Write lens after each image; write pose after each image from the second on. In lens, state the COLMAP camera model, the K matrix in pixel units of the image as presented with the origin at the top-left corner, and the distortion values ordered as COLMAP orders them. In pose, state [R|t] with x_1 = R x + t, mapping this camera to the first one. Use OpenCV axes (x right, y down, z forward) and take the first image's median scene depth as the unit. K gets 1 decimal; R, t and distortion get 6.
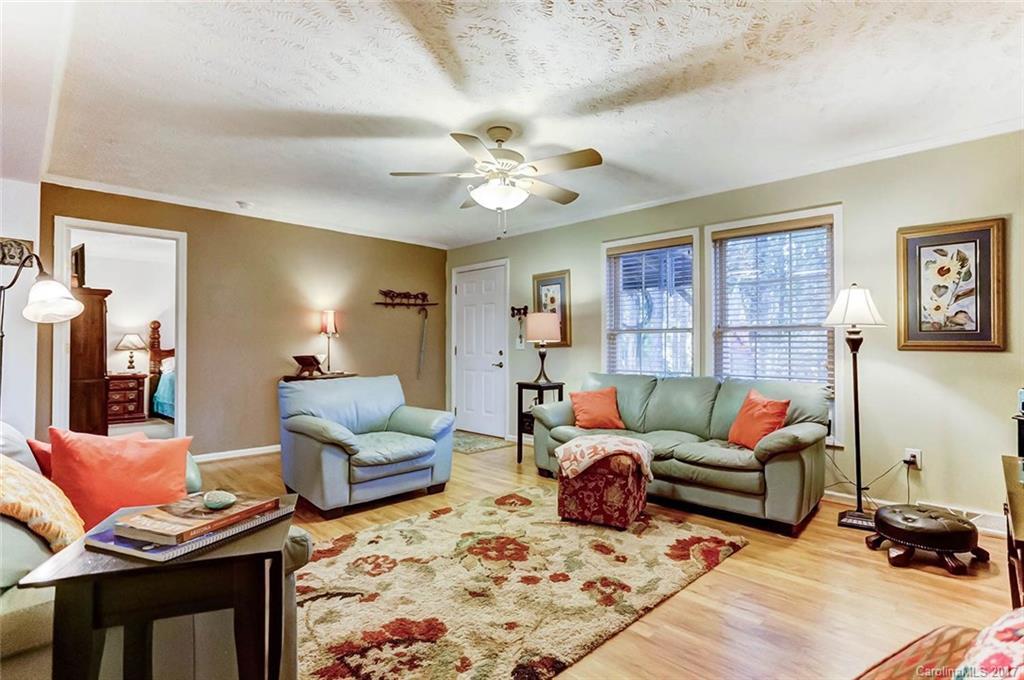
lens RADIAL K [[523.6, 0, 511.1], [0, 523.6, 330.0], [0, 0, 1]] dist [-0.073830, 0.050064]
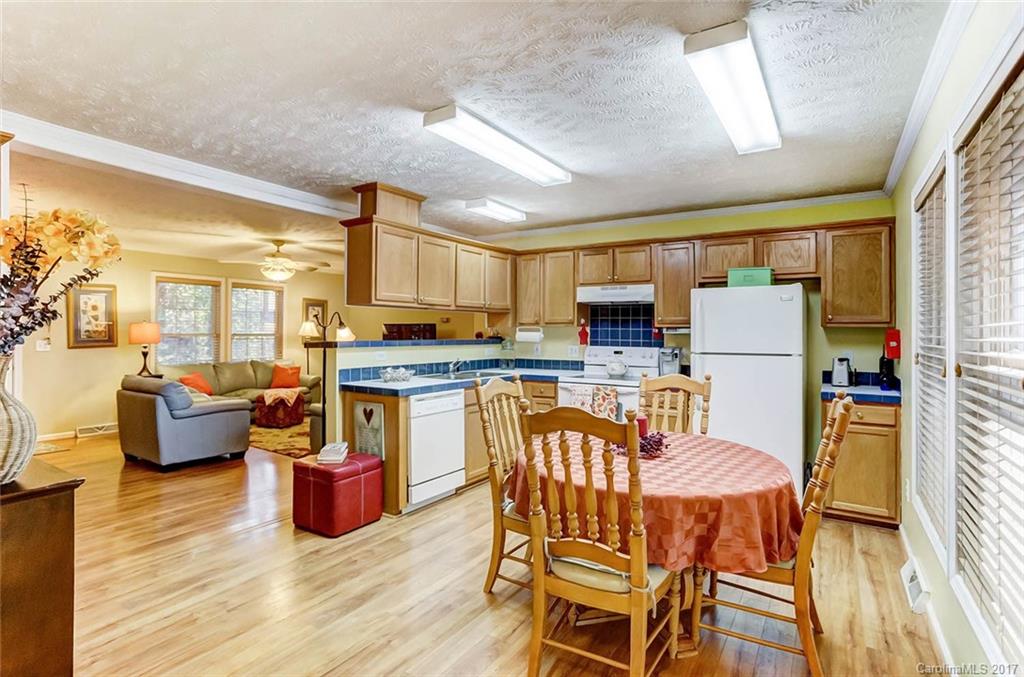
lens RADIAL K [[523.6, 0, 511.1], [0, 523.6, 328.5], [0, 0, 1]] dist [-0.073830, 0.050064]
pose [[-0.229739, 0.000543, 0.973252, -2.386276], [-0.038222, 0.999223, -0.009580, -0.066958], [-0.972501, -0.039401, -0.229540, 0.655943]]
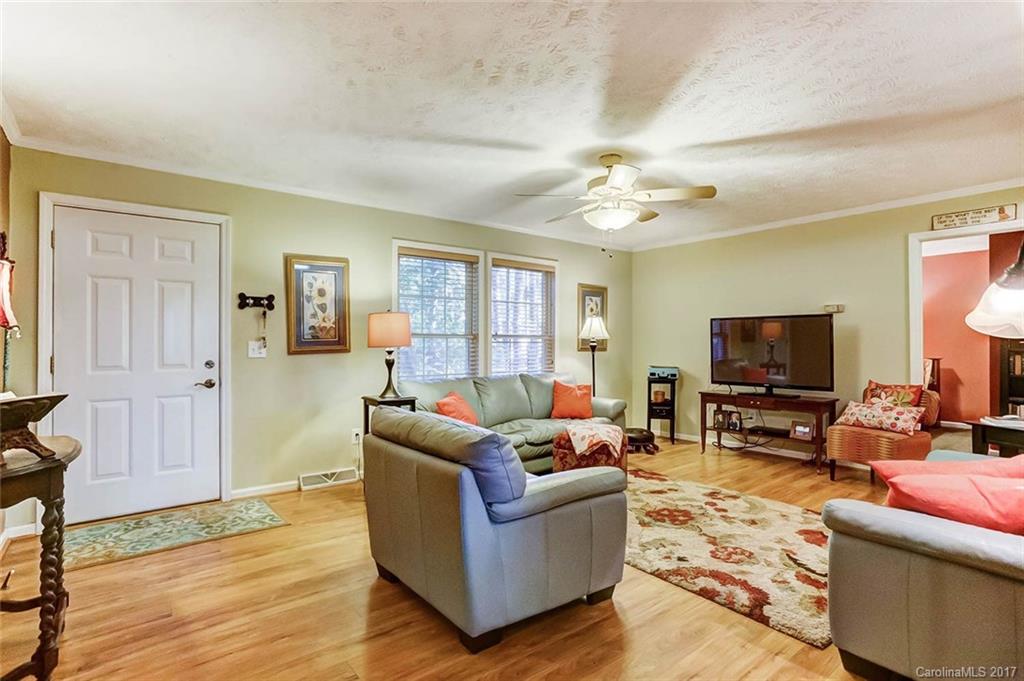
lens RADIAL K [[523.6, 0, 511.1], [0, 523.6, 330.5], [0, 0, 1]] dist [-0.073830, 0.050064]
pose [[0.088652, 0.017593, 0.995907, -1.255410], [-0.033074, 0.999345, -0.014709, 0.002325], [-0.995513, -0.031635, 0.089176, 1.229603]]
